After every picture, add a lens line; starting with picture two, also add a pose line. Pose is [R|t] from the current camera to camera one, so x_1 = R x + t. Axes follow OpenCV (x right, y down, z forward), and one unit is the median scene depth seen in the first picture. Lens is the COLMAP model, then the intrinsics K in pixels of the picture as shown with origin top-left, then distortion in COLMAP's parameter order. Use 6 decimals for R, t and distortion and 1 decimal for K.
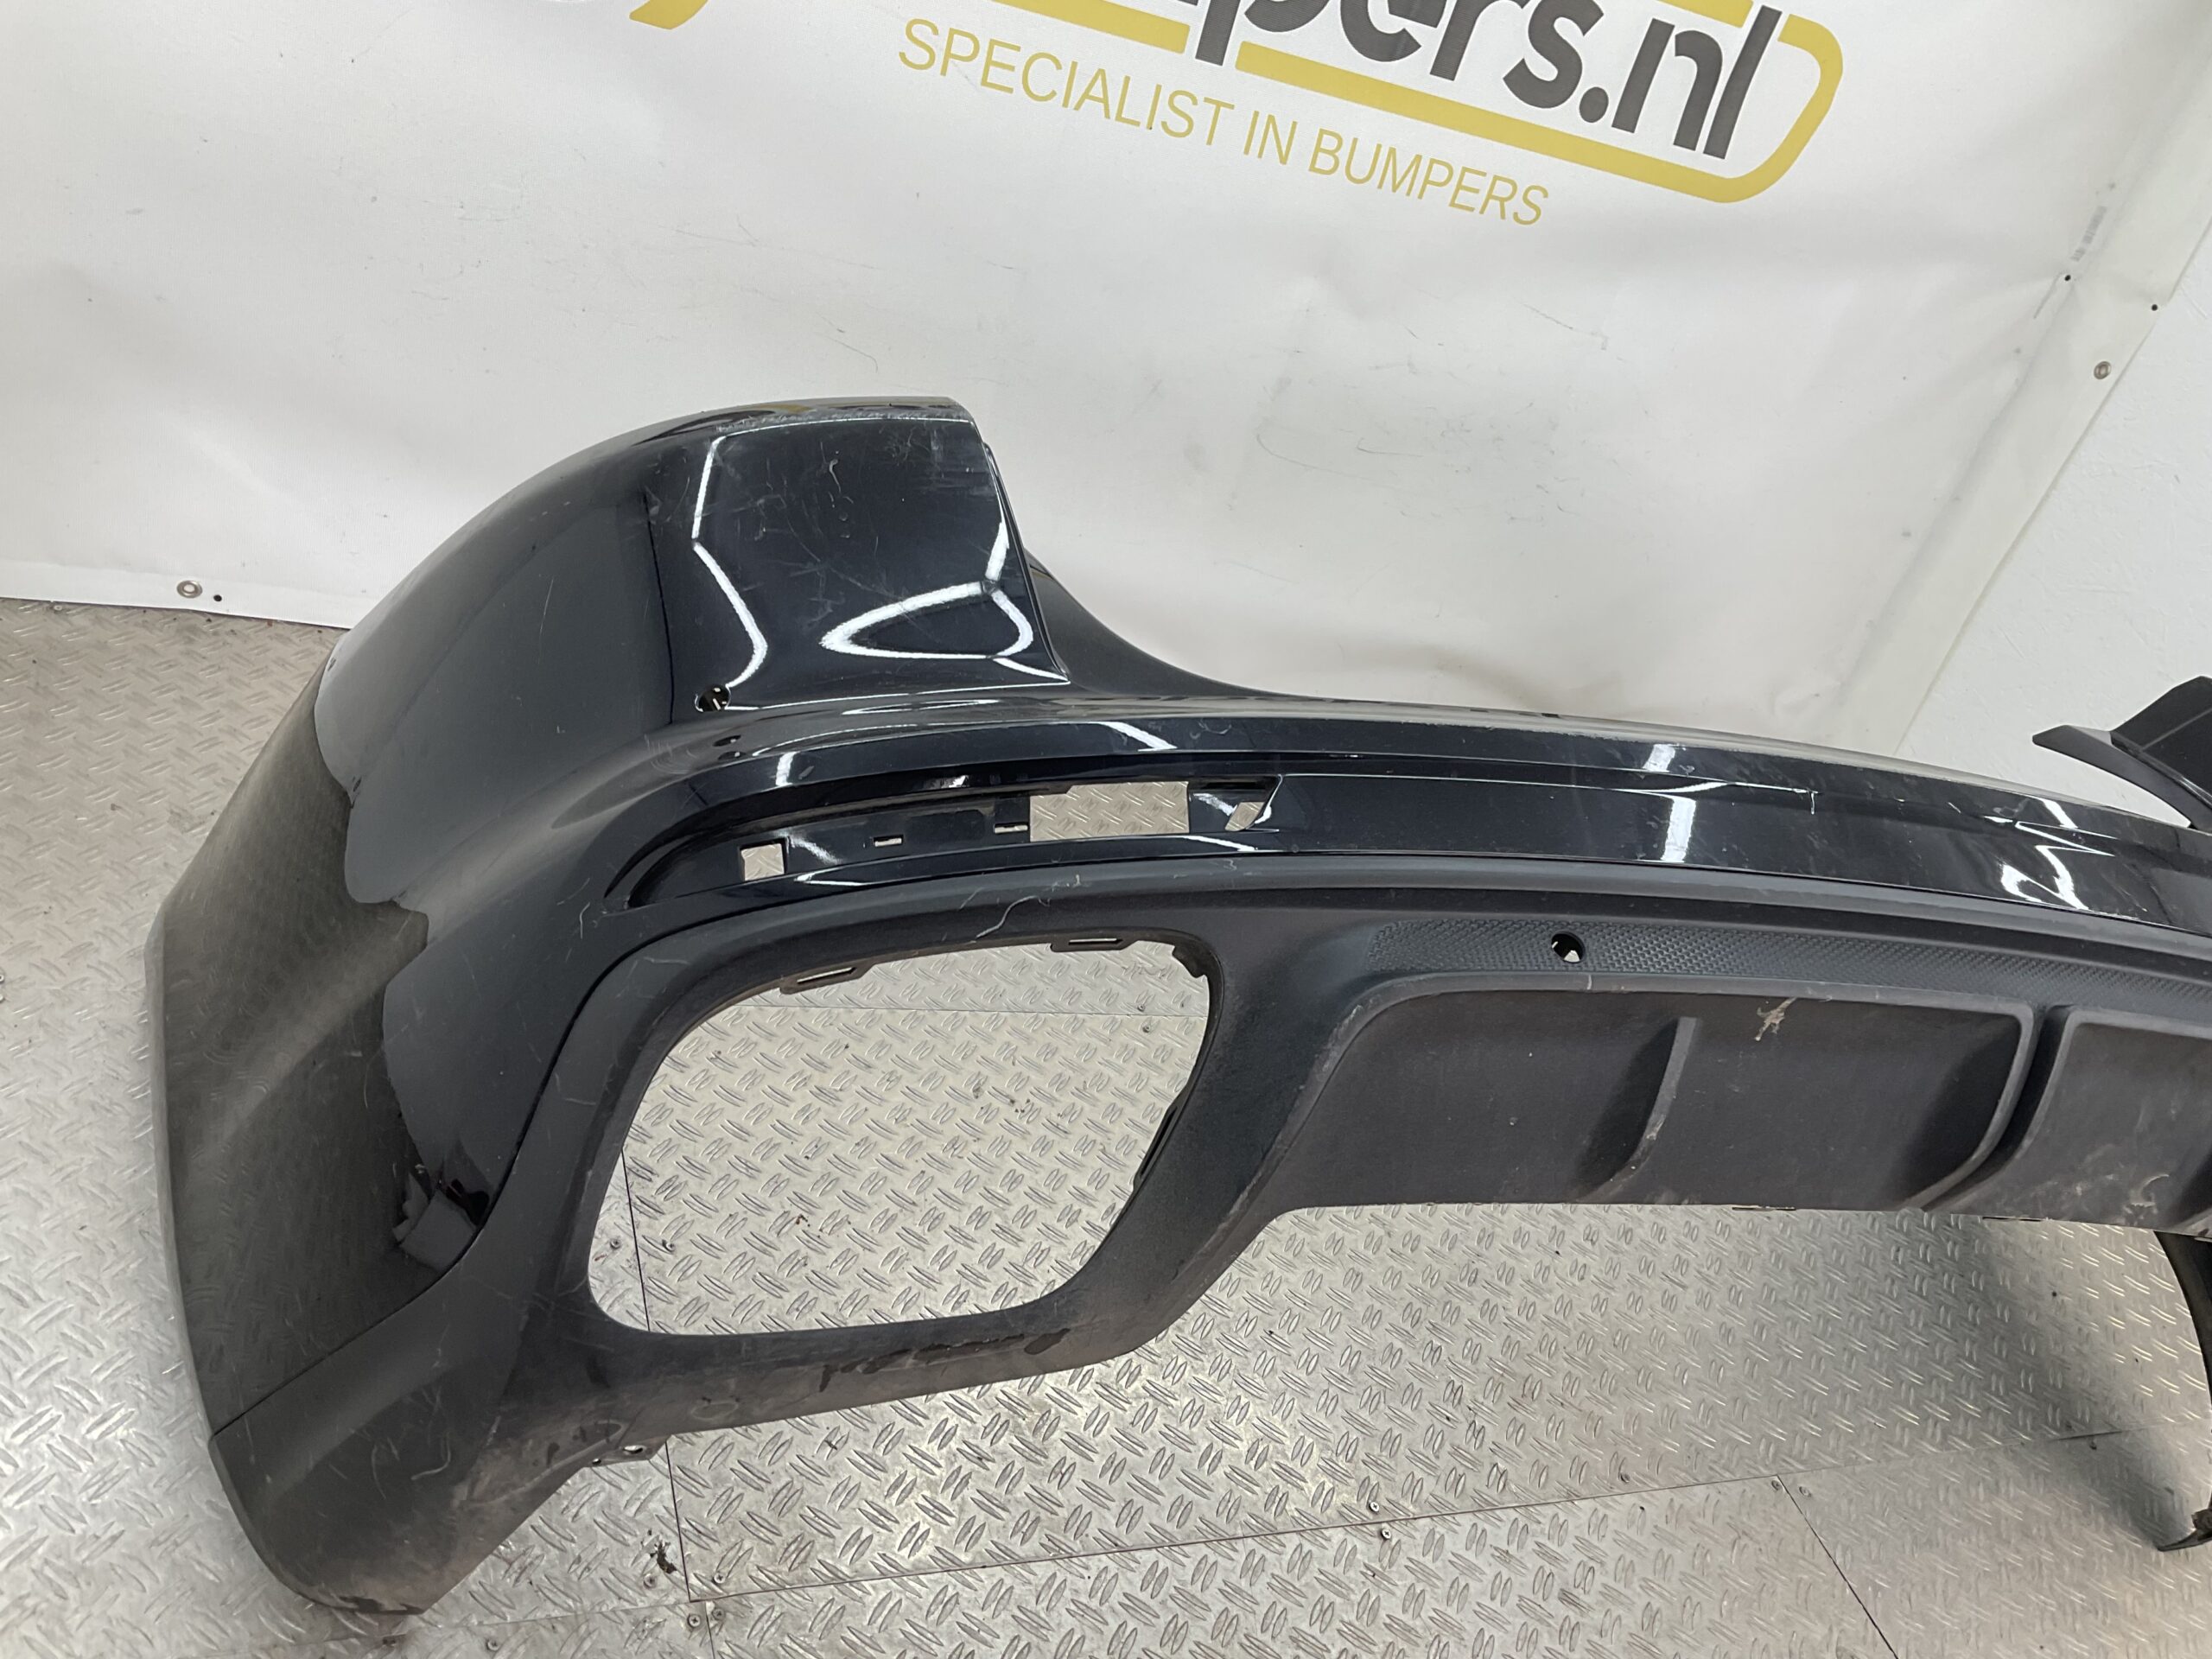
lens RADIAL K [[1805.3, 0, 1113.3], [0, 1805.3, 829.7], [0, 0, 1]] dist [0.066928, -0.121697]
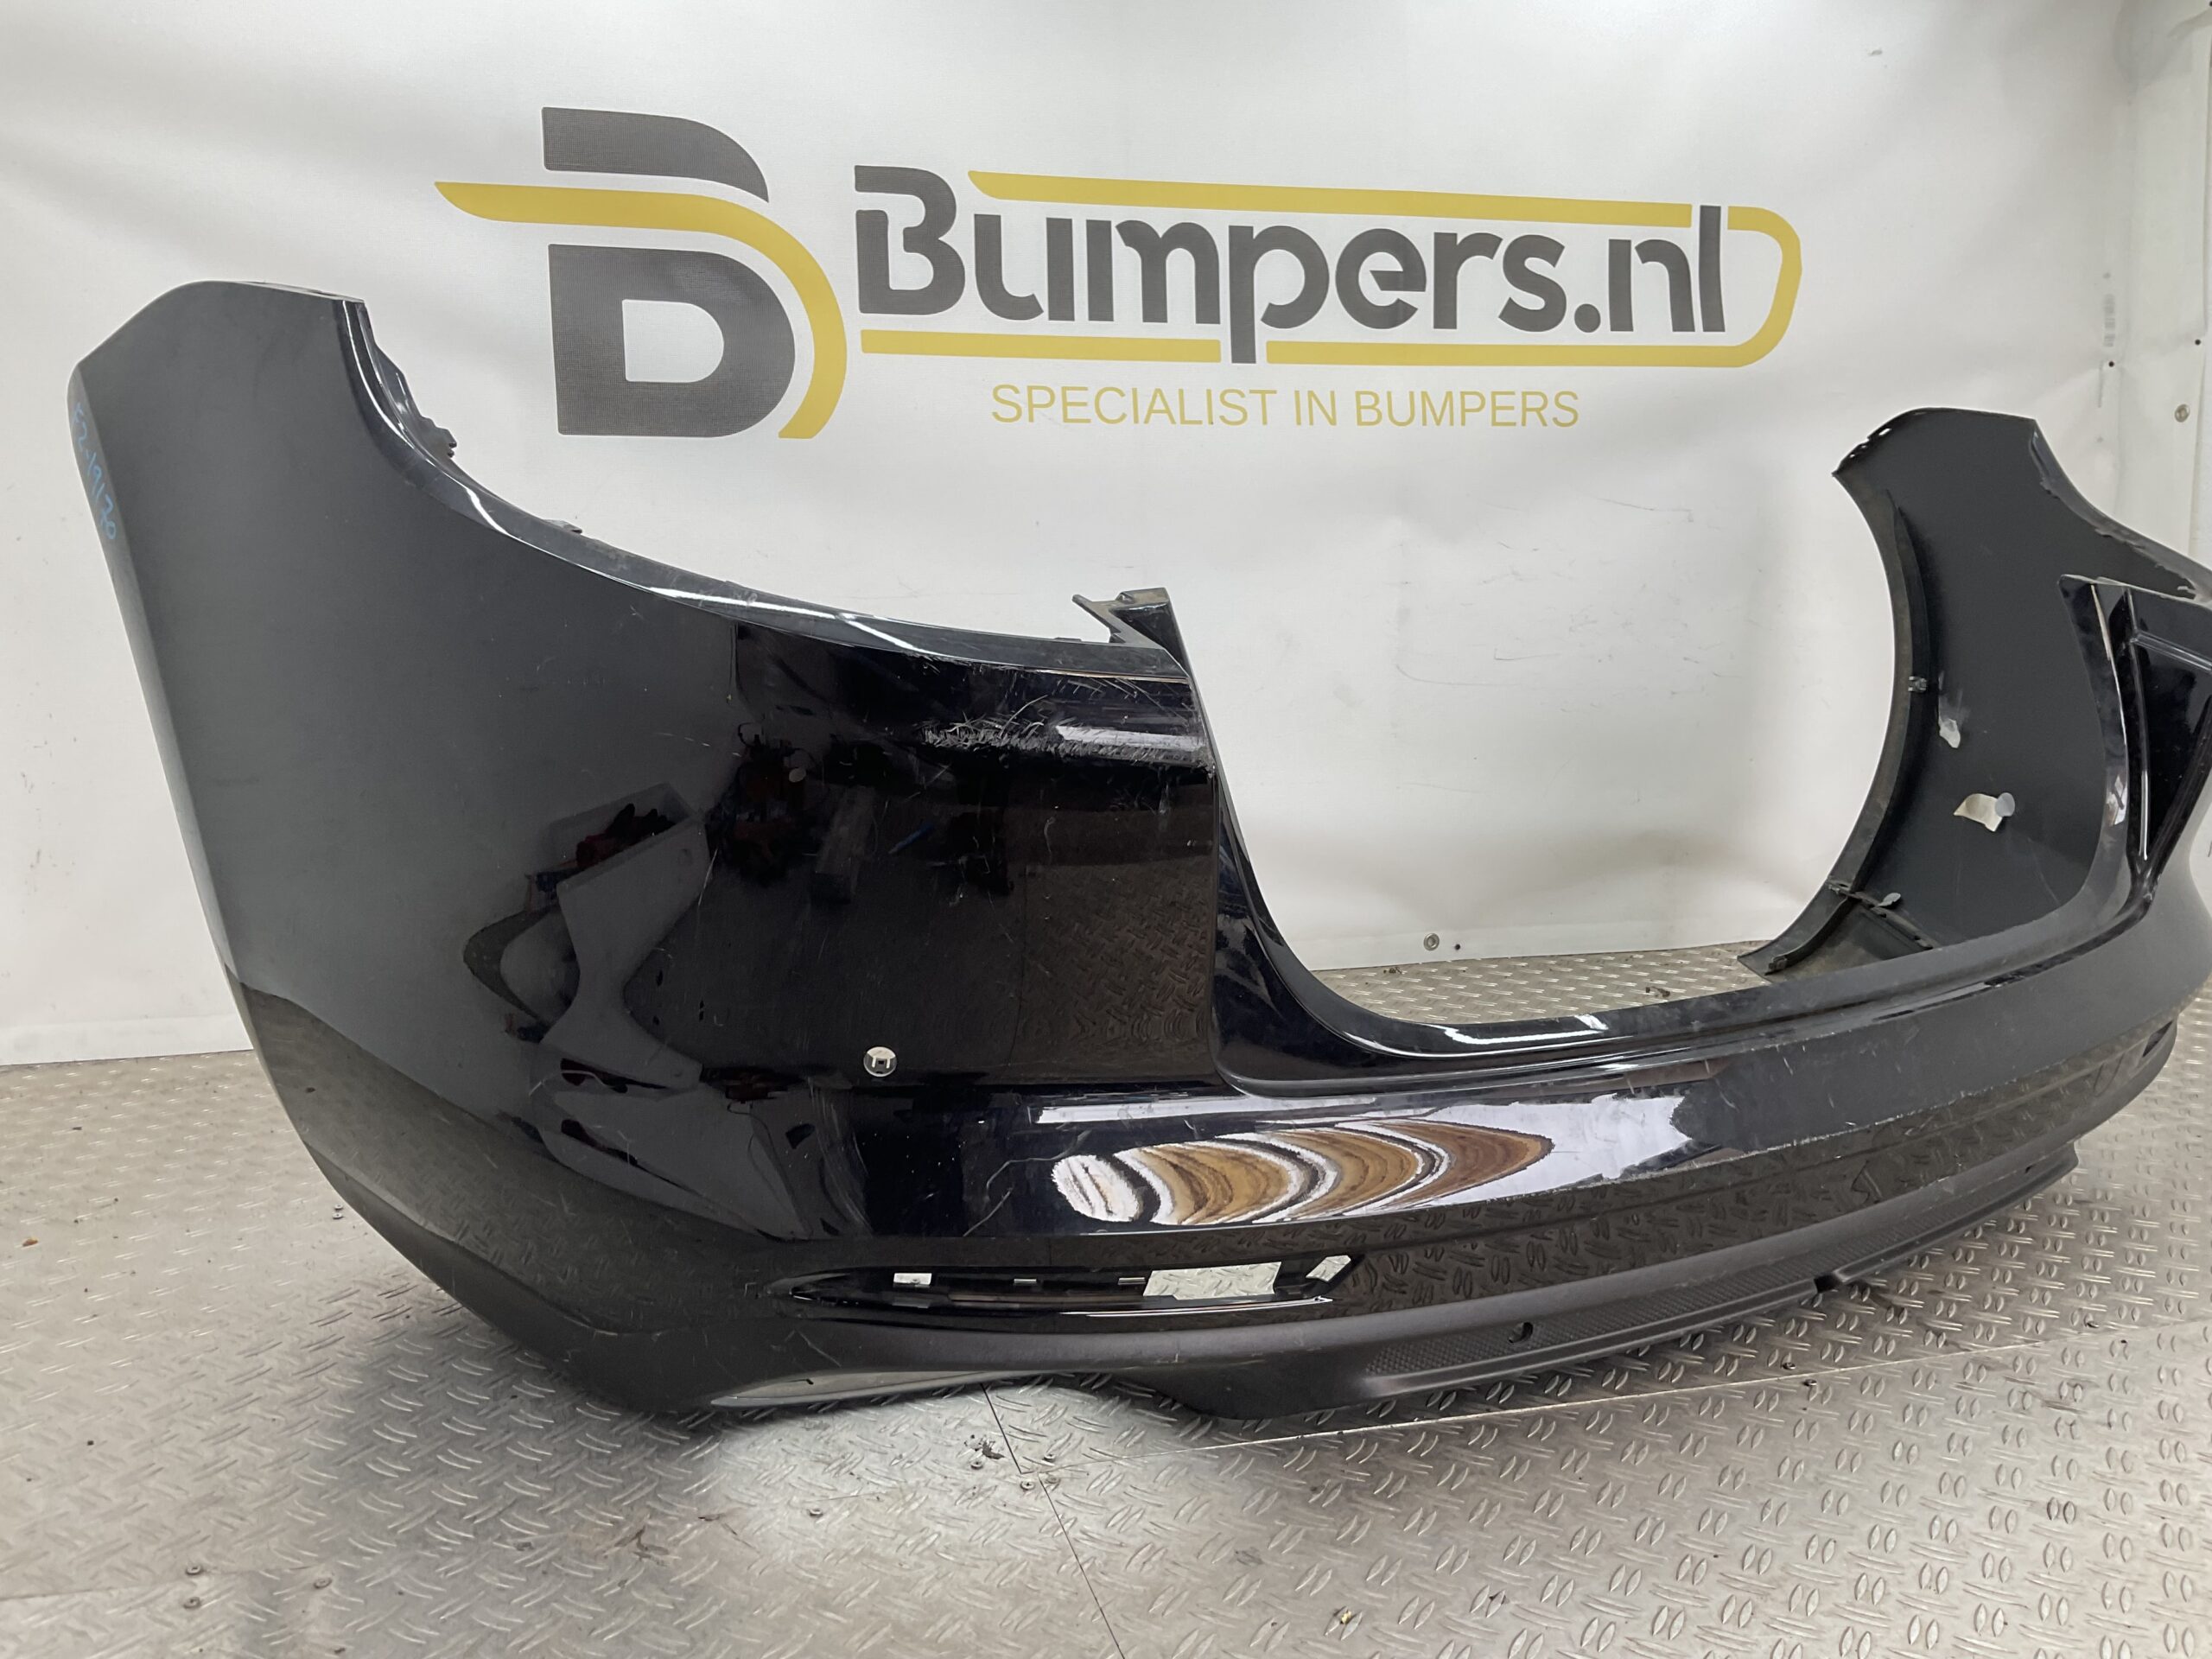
lens RADIAL K [[1805.3, 0, 1103.1], [0, 1805.3, 831.0], [0, 0, 1]] dist [0.066928, -0.121697]
pose [[0.947101, -0.300762, -0.111989, 0.006043], [0.222729, 0.867205, -0.445361, 0.392916], [0.231065, 0.396859, 0.888320, 0.042408]]
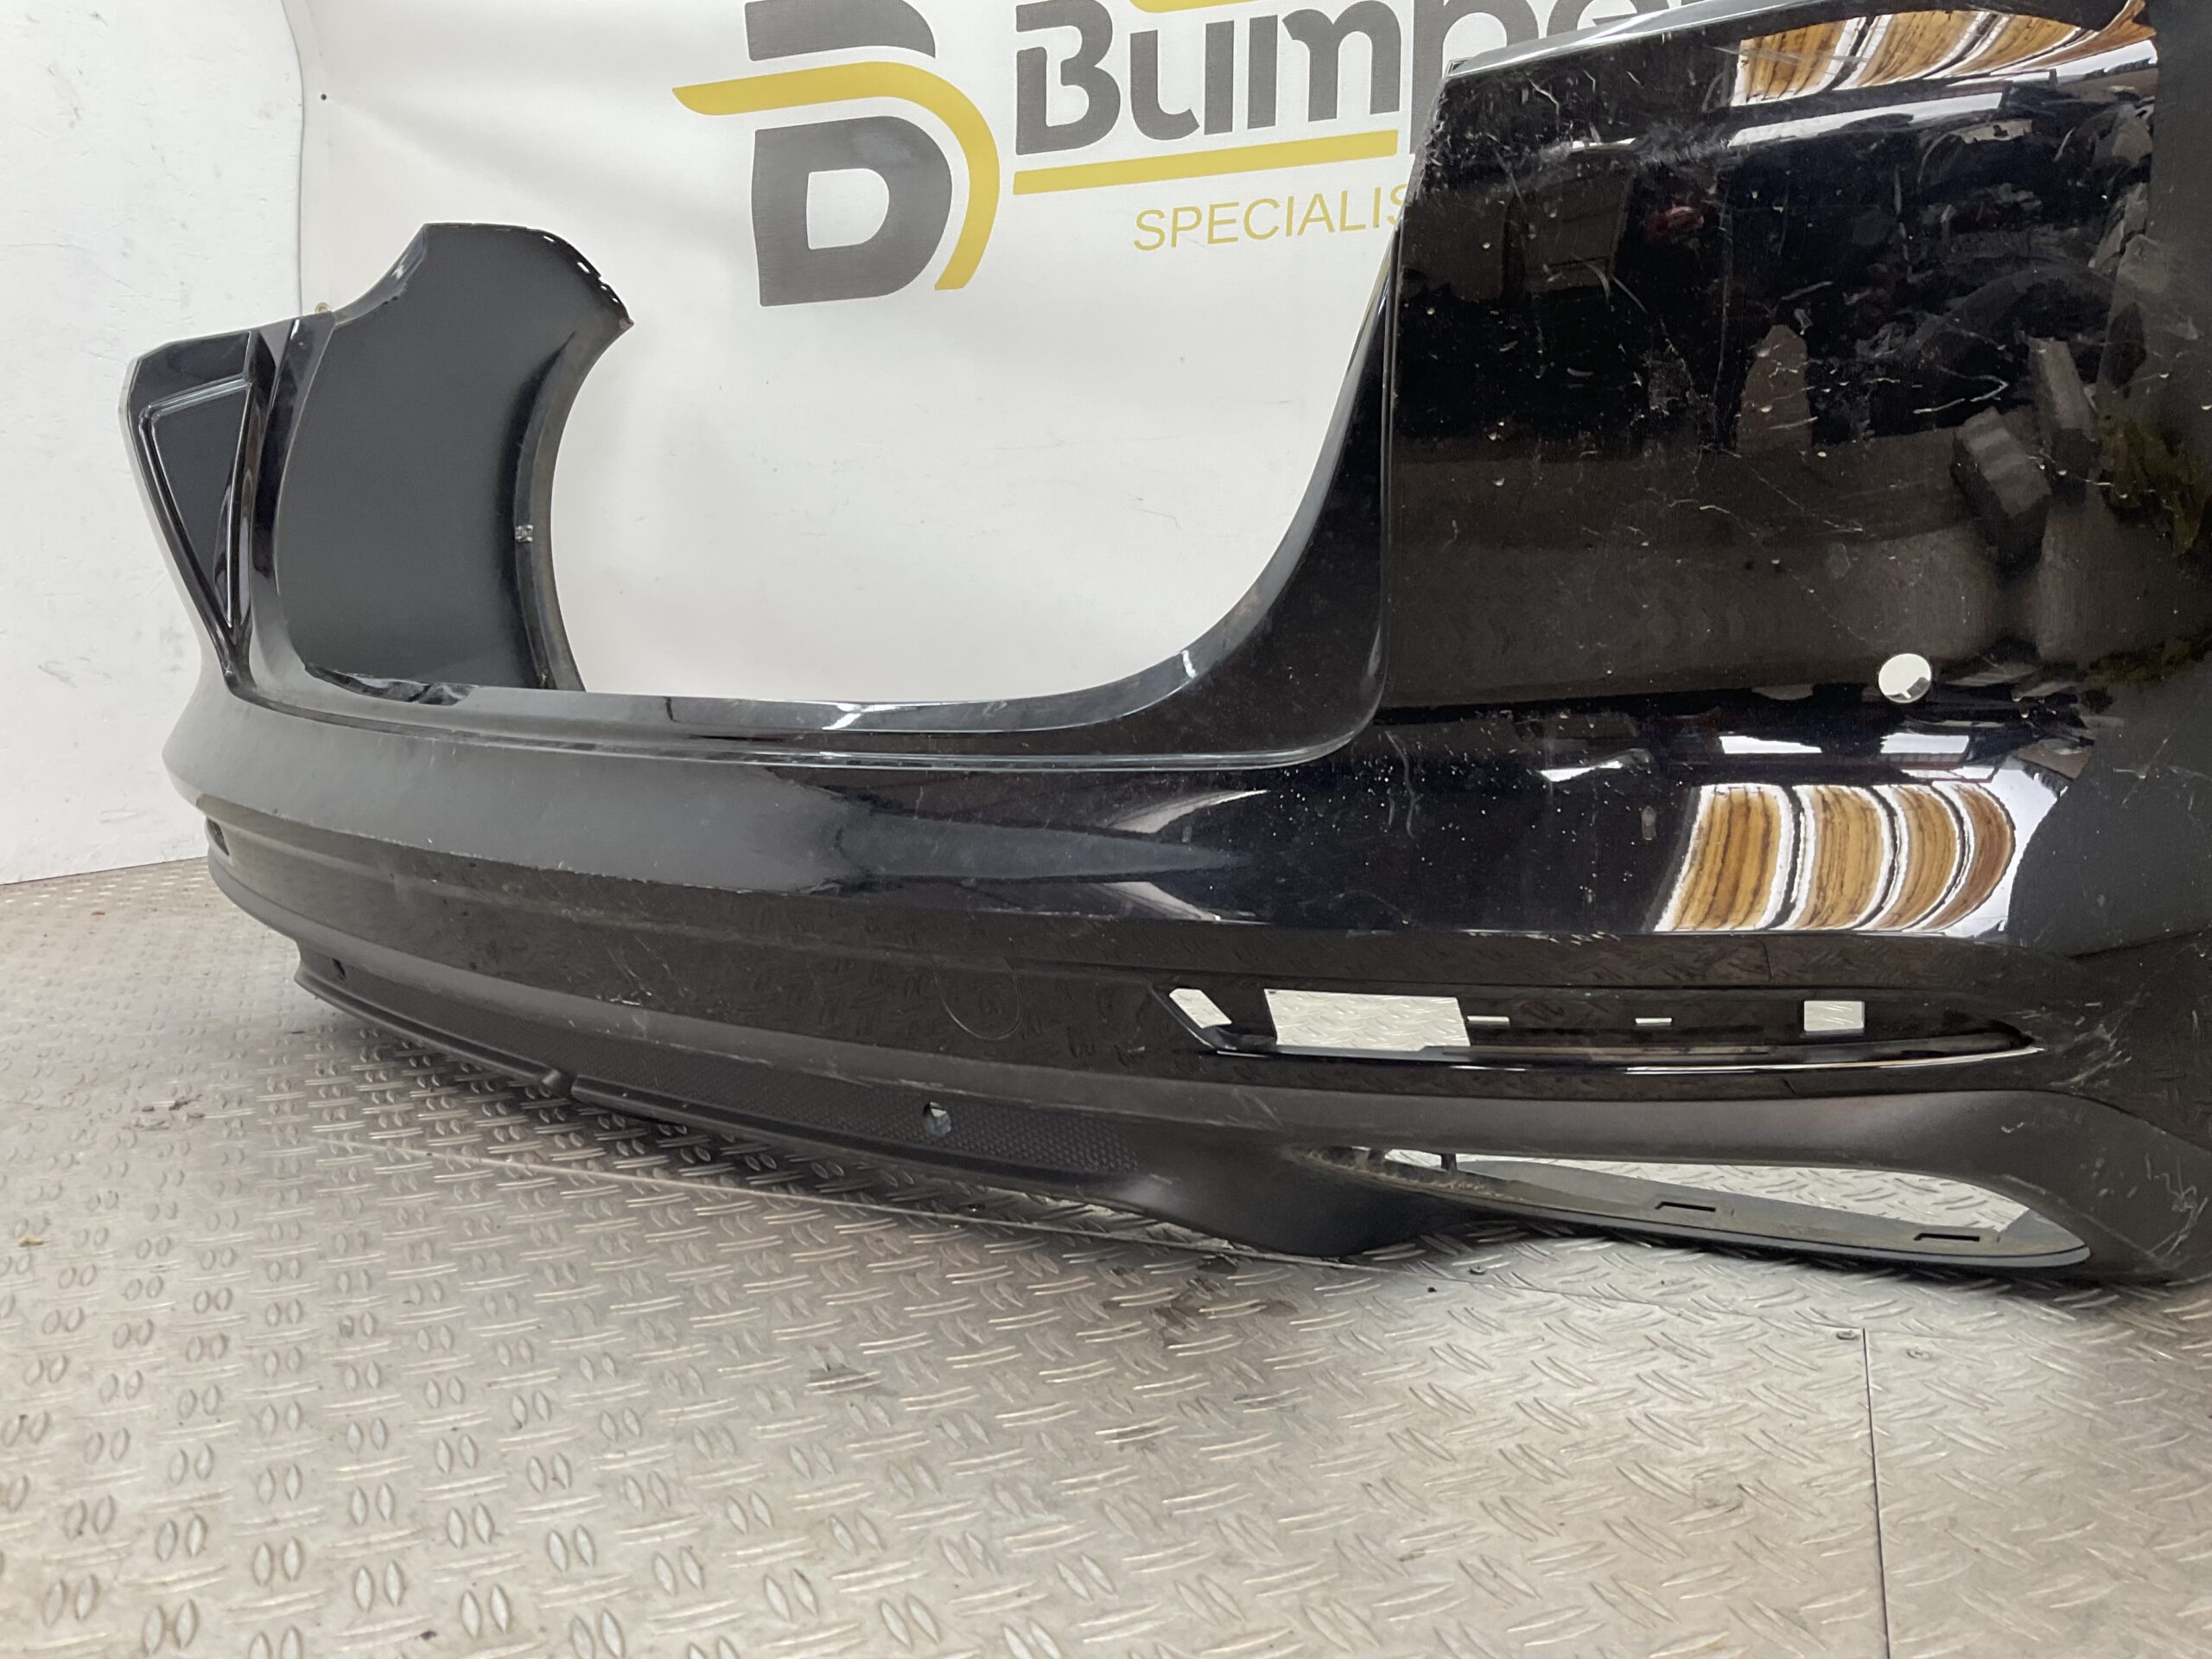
lens RADIAL K [[1805.3, 0, 1098.6], [0, 1805.3, 833.7], [0, 0, 1]] dist [0.066928, -0.121697]
pose [[0.727309, -0.248852, -0.639605, 0.526396], [-0.150039, 0.851751, -0.502005, 0.491326], [0.669709, 0.461078, 0.582148, 0.502054]]
